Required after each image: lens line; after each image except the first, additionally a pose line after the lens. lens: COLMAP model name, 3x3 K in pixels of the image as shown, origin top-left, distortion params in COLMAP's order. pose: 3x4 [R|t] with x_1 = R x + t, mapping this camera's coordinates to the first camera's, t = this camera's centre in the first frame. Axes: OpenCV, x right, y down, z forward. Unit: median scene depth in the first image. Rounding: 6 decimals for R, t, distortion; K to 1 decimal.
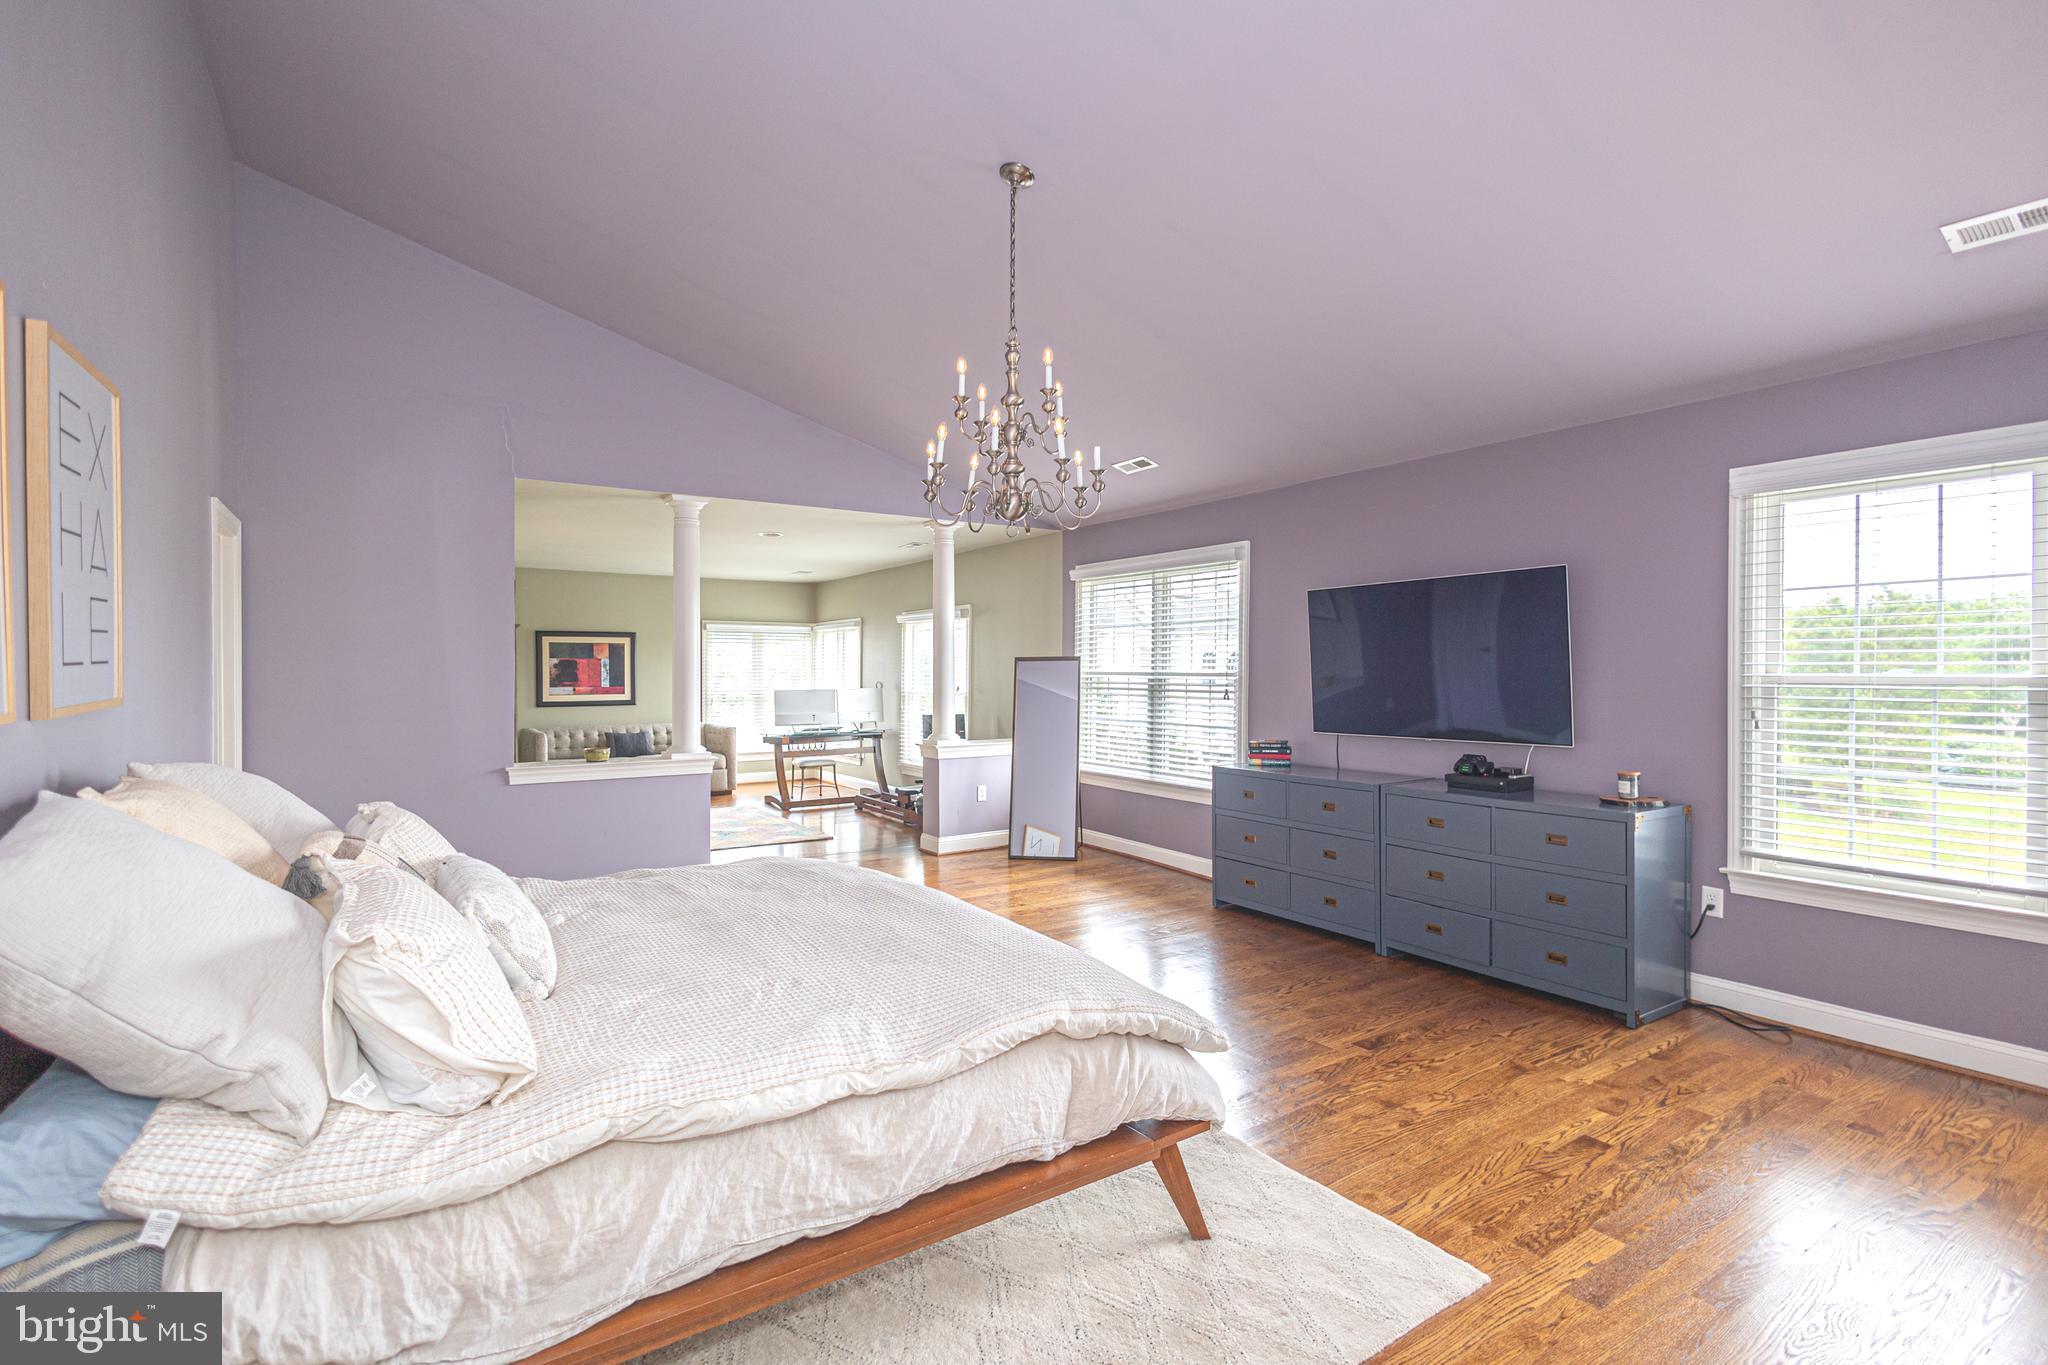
lens RADIAL K [[953.2, 0, 1031.0], [0, 953.2, 687.0], [0, 0, 1]] dist [0.012091, -0.003384]
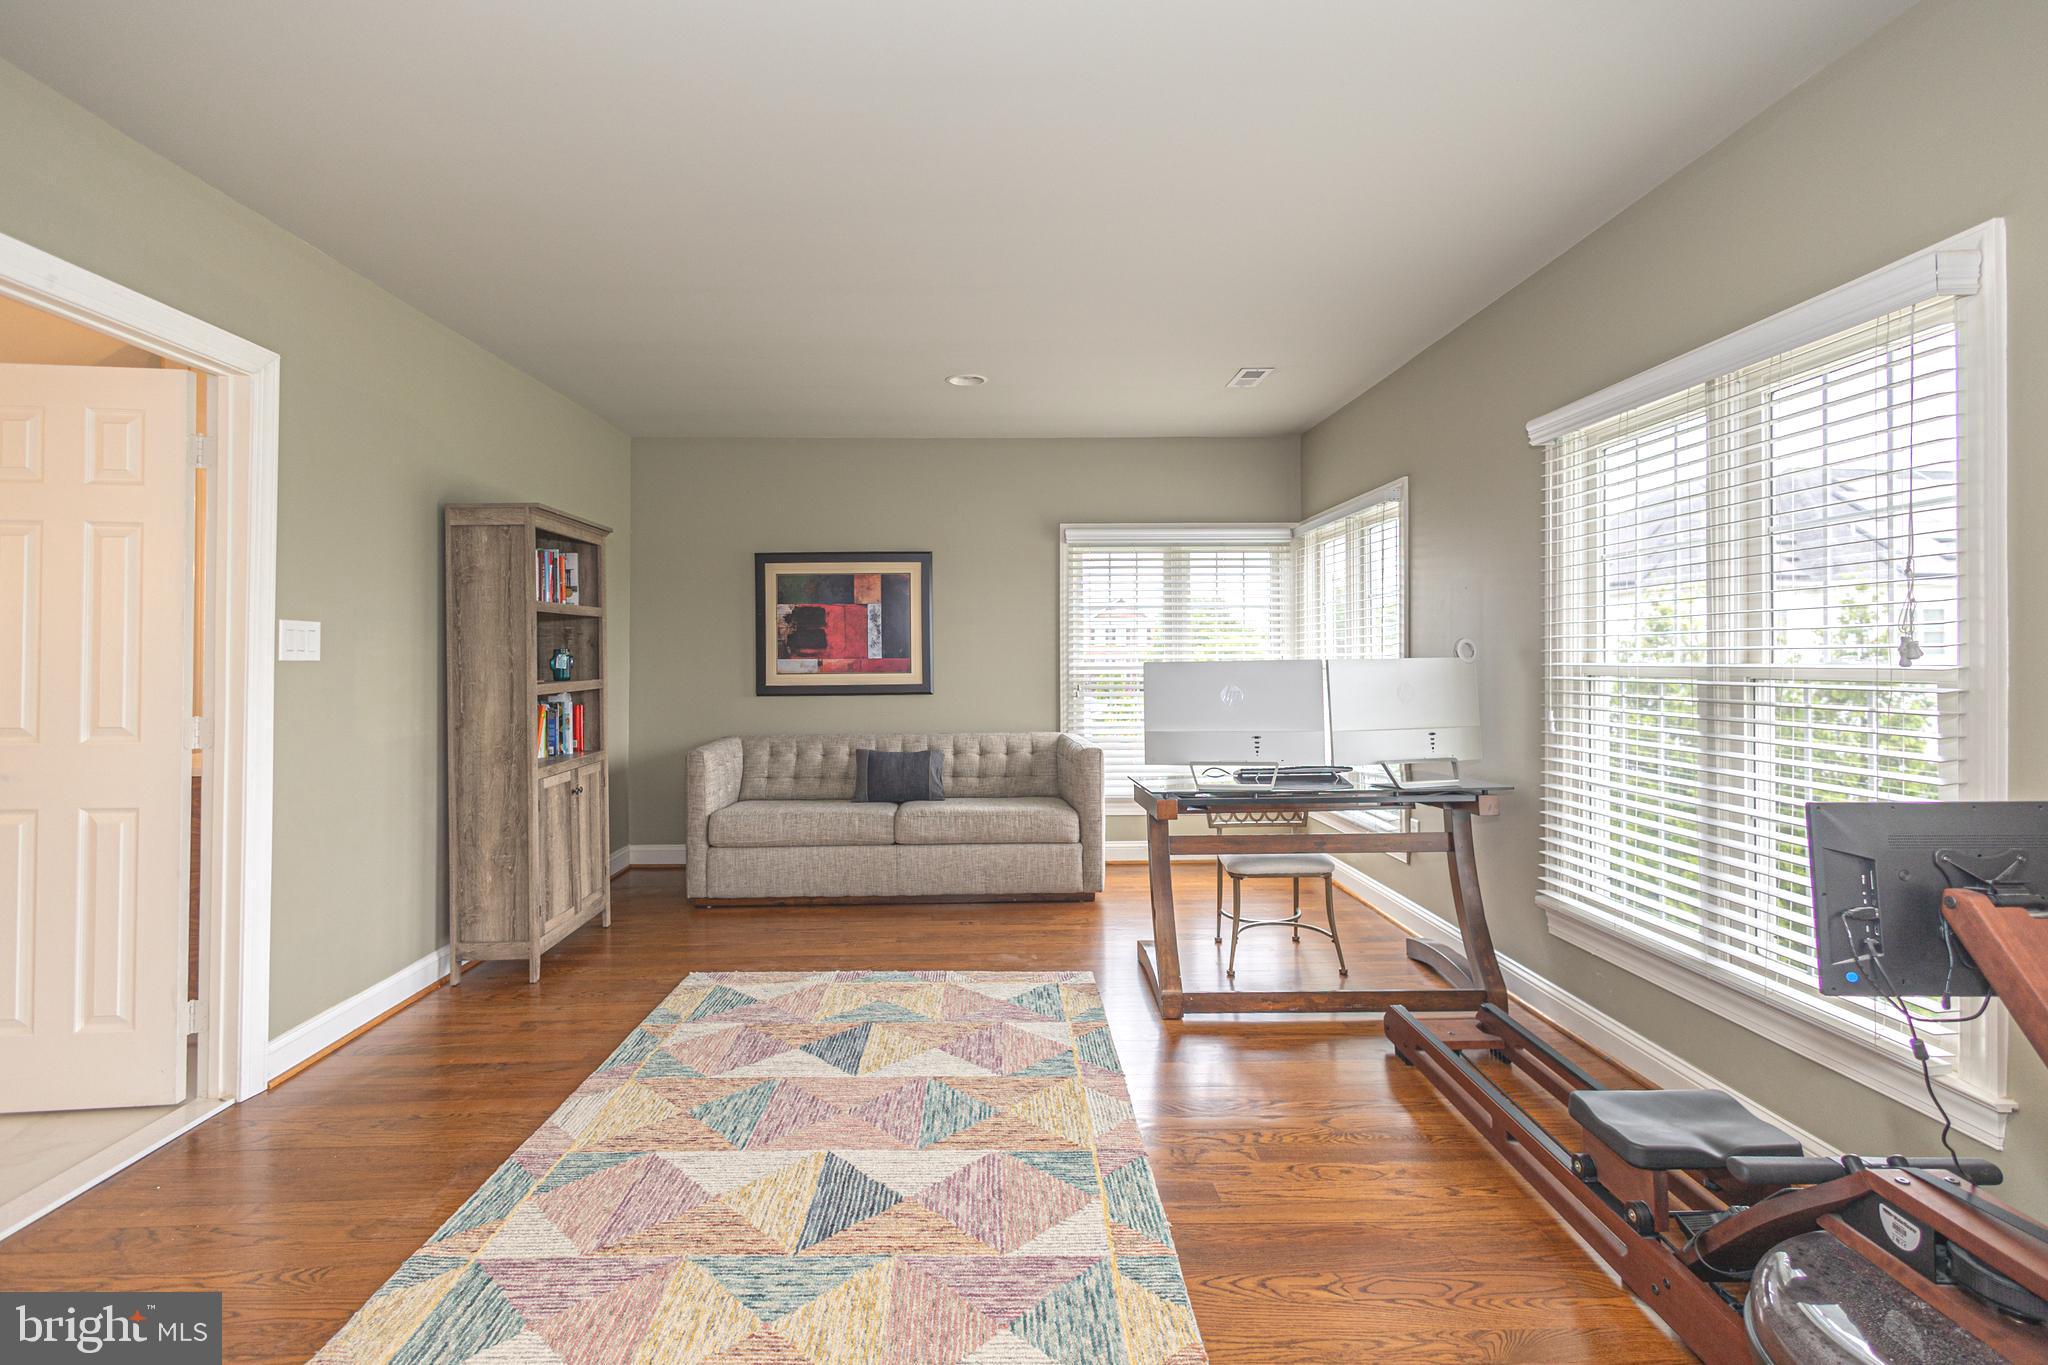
lens RADIAL K [[953.2, 0, 996.8], [0, 953.2, 657.6], [0, 0, 1]] dist [0.012091, -0.003384]
pose [[0.834831, -0.004874, -0.550484, -0.110808], [-0.003058, 0.999904, -0.013491, 0.006265], [0.550497, 0.012946, 0.834737, 0.621579]]
